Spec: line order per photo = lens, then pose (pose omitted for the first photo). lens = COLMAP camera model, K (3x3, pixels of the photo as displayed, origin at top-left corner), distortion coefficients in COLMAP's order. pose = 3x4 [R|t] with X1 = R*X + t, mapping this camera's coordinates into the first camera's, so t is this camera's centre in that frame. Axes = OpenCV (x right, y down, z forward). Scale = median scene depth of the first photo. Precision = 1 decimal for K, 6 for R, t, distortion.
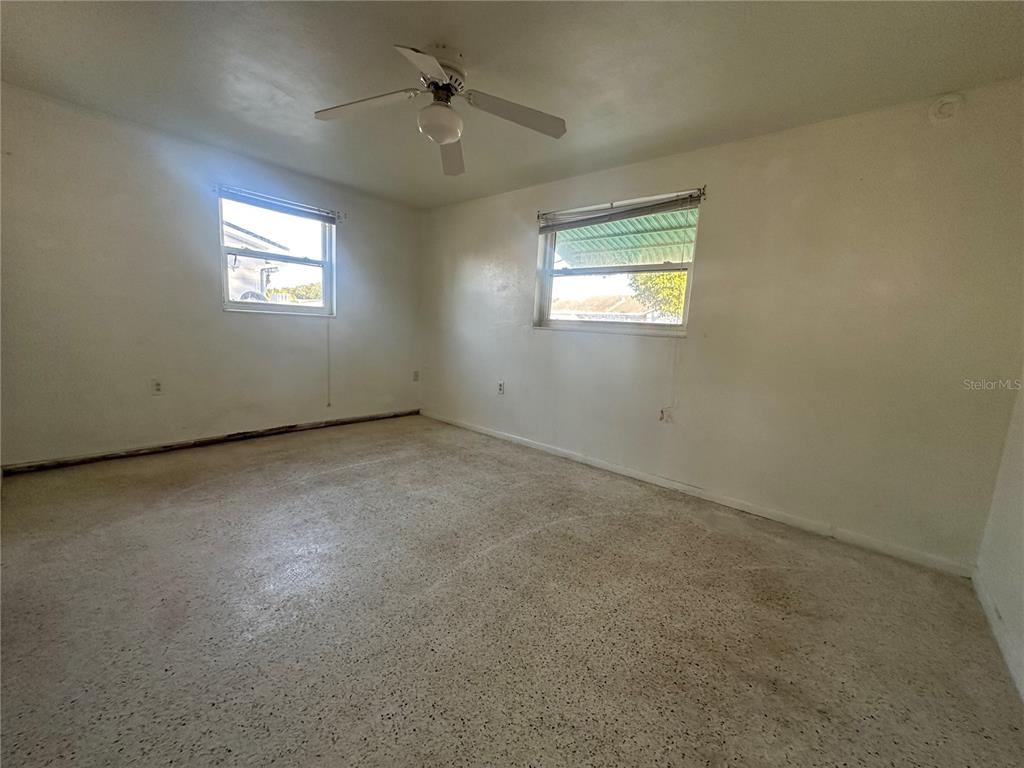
lens RADIAL K [[410.3, 0, 512.0], [0, 410.3, 384.0], [0, 0, 1]] dist [0.001553, 0.000138]
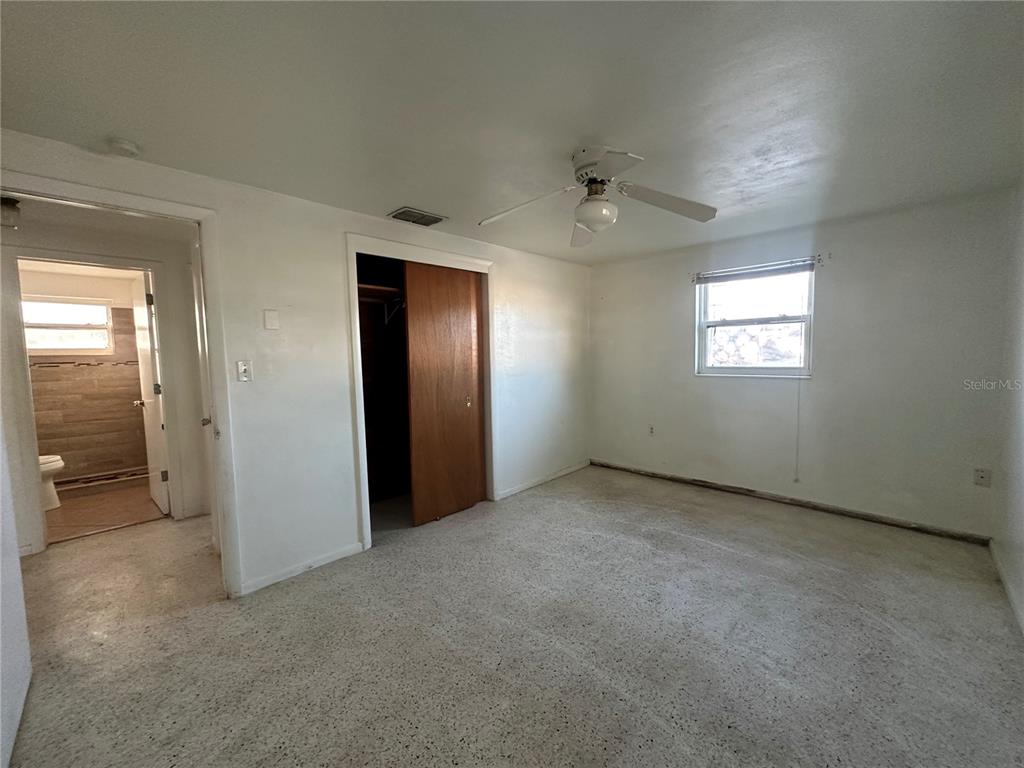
lens RADIAL K [[410.3, 0, 512.0], [0, 410.3, 384.0], [0, 0, 1]] dist [0.001553, 0.000138]
pose [[-0.055190, 0.022452, -0.998223, 0.556049], [-0.121387, 0.992181, 0.029027, -0.129201], [0.991070, 0.122773, -0.052033, 0.559030]]
